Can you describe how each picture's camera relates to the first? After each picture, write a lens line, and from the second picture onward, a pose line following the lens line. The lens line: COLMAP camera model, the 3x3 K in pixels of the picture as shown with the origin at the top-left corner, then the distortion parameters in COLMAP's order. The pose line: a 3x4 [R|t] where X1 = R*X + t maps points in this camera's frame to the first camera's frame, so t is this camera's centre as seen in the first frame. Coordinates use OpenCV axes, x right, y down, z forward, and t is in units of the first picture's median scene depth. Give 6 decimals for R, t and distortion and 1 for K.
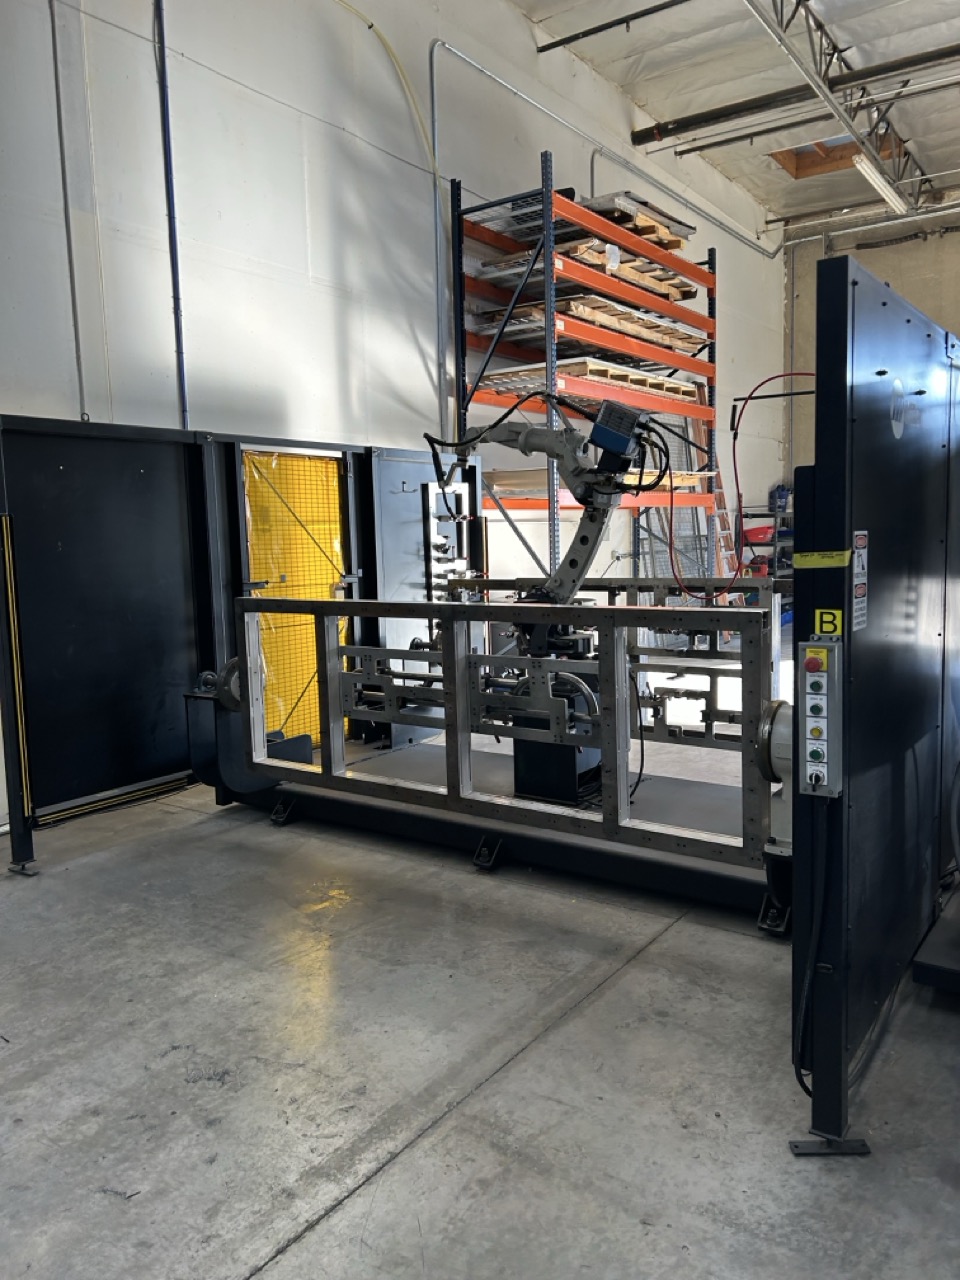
lens RADIAL K [[964.0, 0, 480.0], [0, 964.0, 640.0], [0, 0, 1]] dist [0.043624, -0.059138]
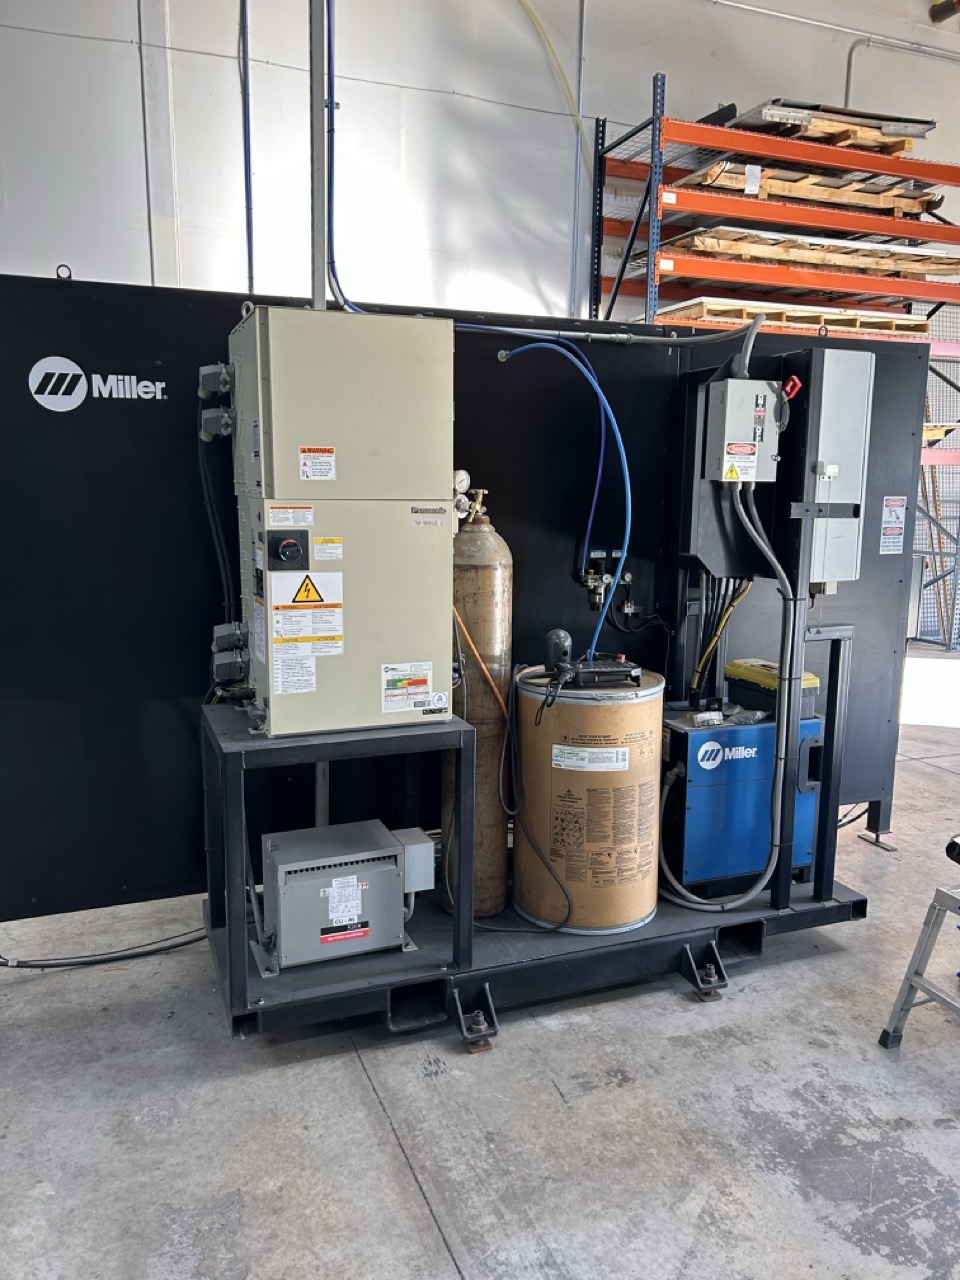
lens RADIAL K [[964.0, 0, 480.0], [0, 964.0, 640.0], [0, 0, 1]] dist [0.043624, -0.059138]
pose [[0.830438, 0.125030, -0.542900, 0.466293], [-0.093051, 0.991931, 0.086107, -0.031995], [0.549285, -0.020989, 0.835371, 0.117712]]
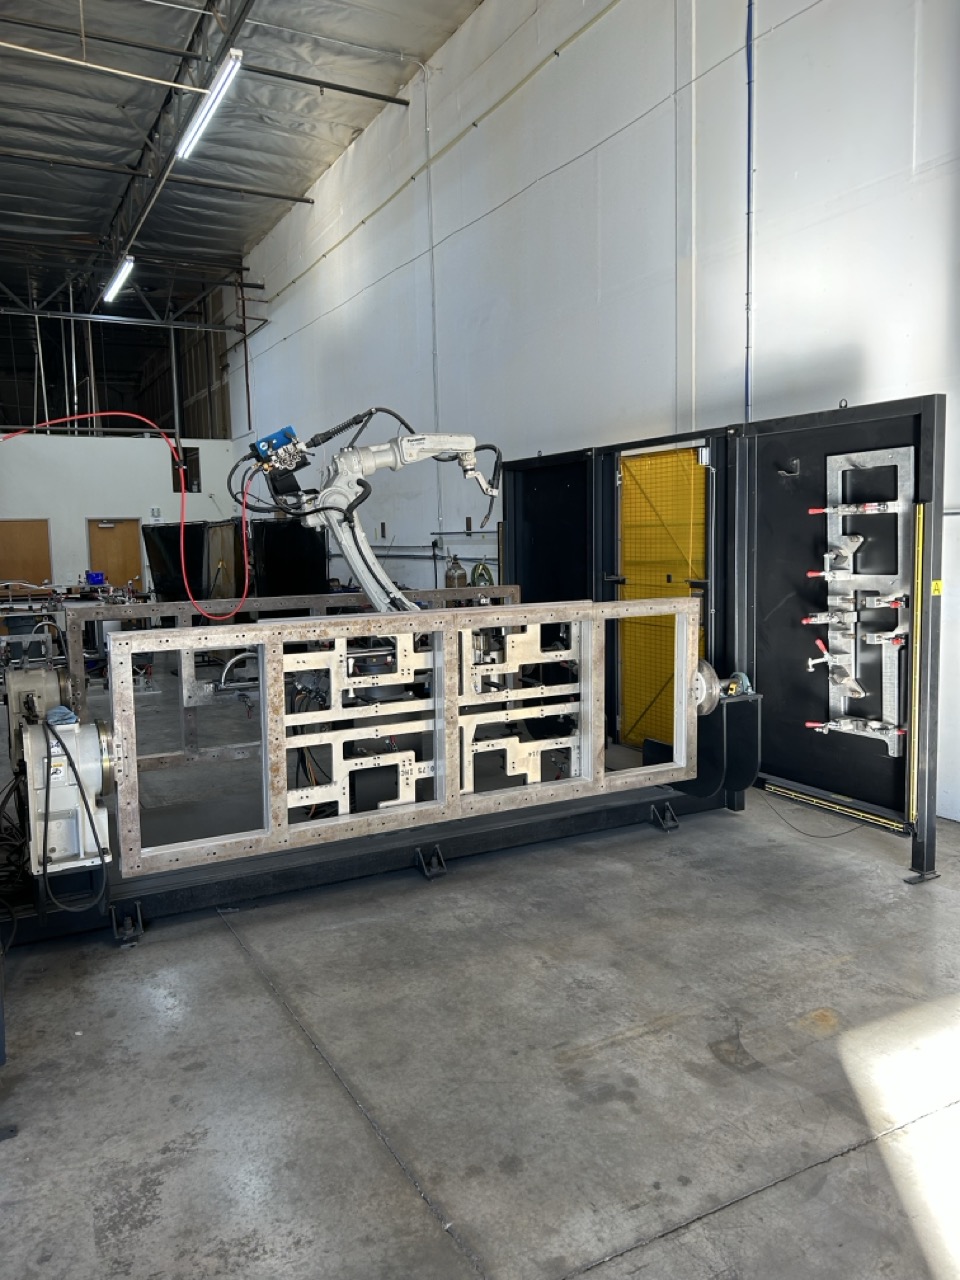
lens RADIAL K [[954.5, 0, 480.0], [0, 954.5, 640.0], [0, 0, 1]] dist [-0.009815, -0.003055]
pose [[-0.451879, 0.132634, -0.882164, 0.549495], [-0.063200, 0.981641, 0.179964, -0.122886], [0.889838, 0.137075, -0.435200, 0.926531]]
